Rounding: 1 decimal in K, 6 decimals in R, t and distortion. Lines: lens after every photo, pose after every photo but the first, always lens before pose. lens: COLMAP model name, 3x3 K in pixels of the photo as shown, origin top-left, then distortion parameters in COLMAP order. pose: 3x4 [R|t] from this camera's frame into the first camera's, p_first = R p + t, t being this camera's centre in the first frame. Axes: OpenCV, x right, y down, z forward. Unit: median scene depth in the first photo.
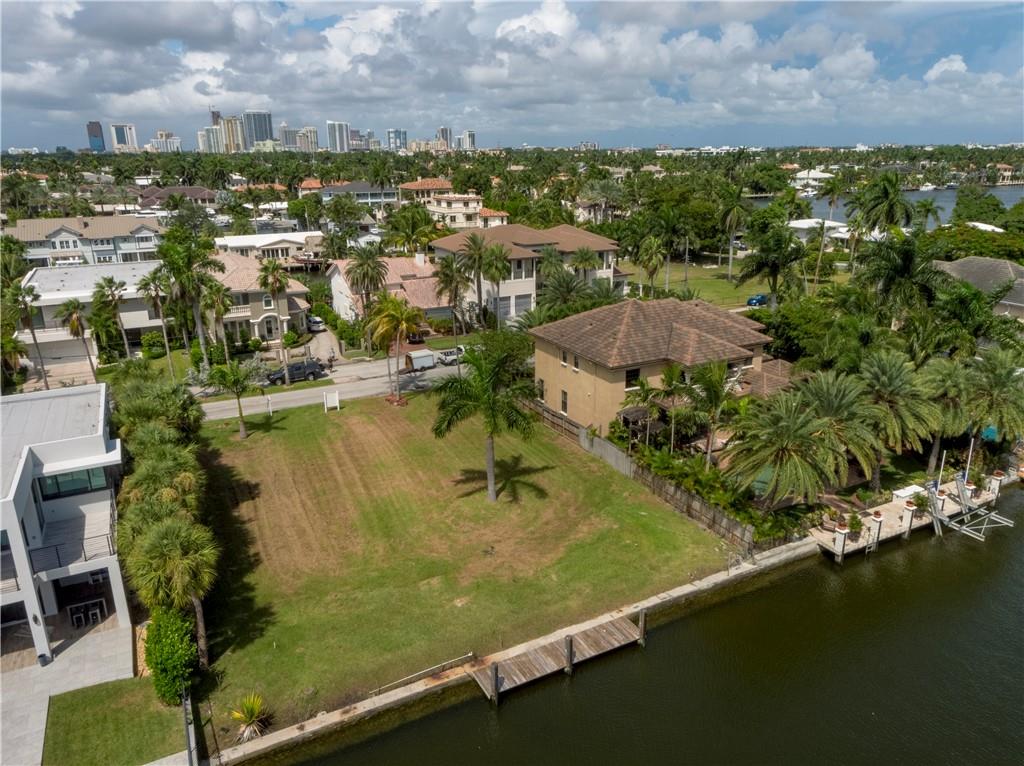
lens RADIAL K [[725.7, 0, 515.7], [0, 725.7, 381.5], [0, 0, 1]] dist [0.004260, 0.003230]
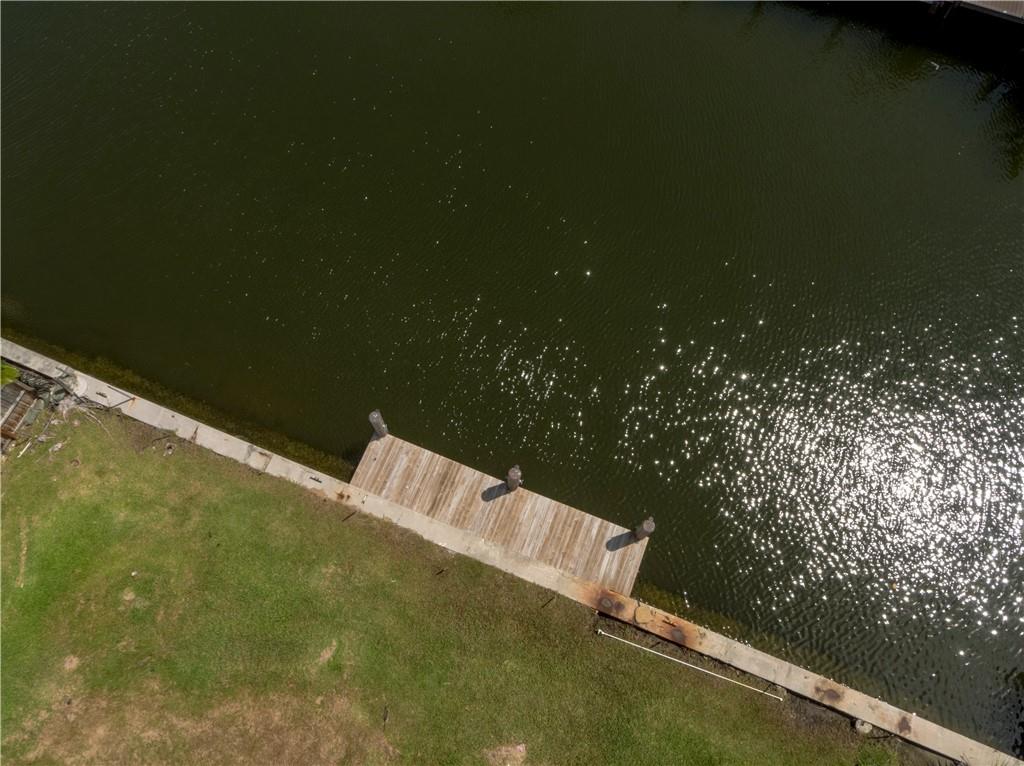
lens RADIAL K [[725.4, 0, 516.6], [0, 725.4, 378.1], [0, 0, 1]] dist [0.007694, 0.000146]
pose [[-0.639085, -0.717087, 0.278129, -0.024604], [0.241648, 0.156100, 0.957726, -0.152048], [-0.730189, 0.679278, 0.073521, 0.596369]]
